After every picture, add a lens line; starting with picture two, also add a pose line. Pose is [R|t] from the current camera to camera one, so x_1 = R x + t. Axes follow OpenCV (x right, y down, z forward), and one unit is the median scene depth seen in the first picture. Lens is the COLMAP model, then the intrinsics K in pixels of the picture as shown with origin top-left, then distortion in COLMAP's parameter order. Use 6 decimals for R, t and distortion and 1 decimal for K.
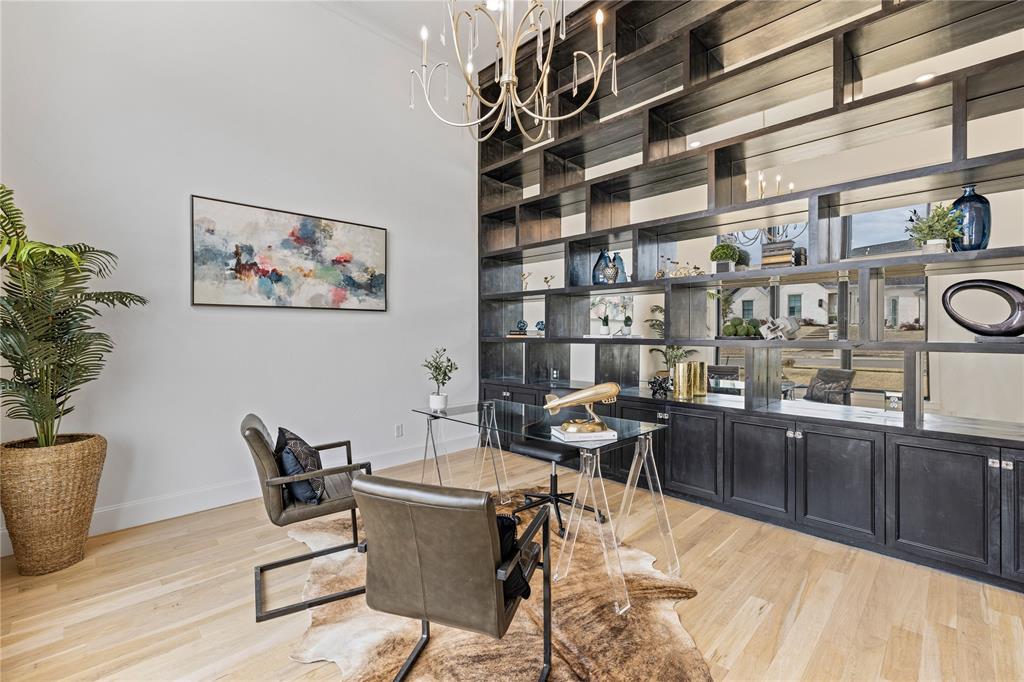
lens RADIAL K [[432.6, 0, 511.4], [0, 432.6, 336.5], [0, 0, 1]] dist [-0.002999, -0.000437]
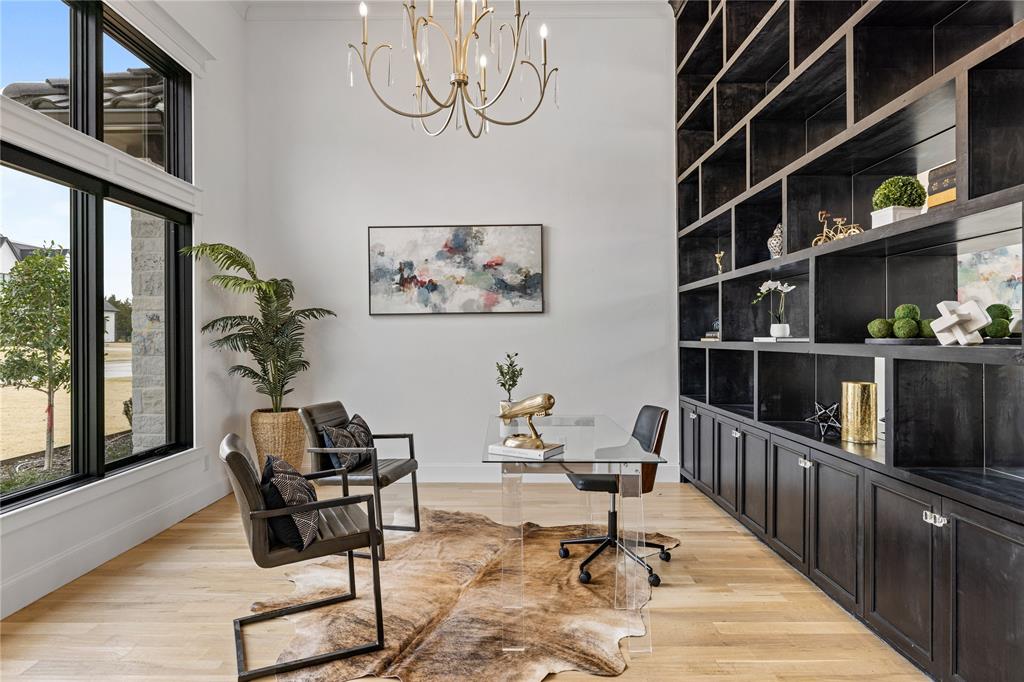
lens RADIAL K [[563.6, 0, 513.1], [0, 563.6, 342.9], [0, 0, 1]] dist [-0.004974, -0.001036]
pose [[0.724125, -0.000606, -0.689668, 0.596079], [0.002244, 0.999996, 0.001476, 0.004492], [0.689665, -0.002617, 0.724124, 0.098745]]
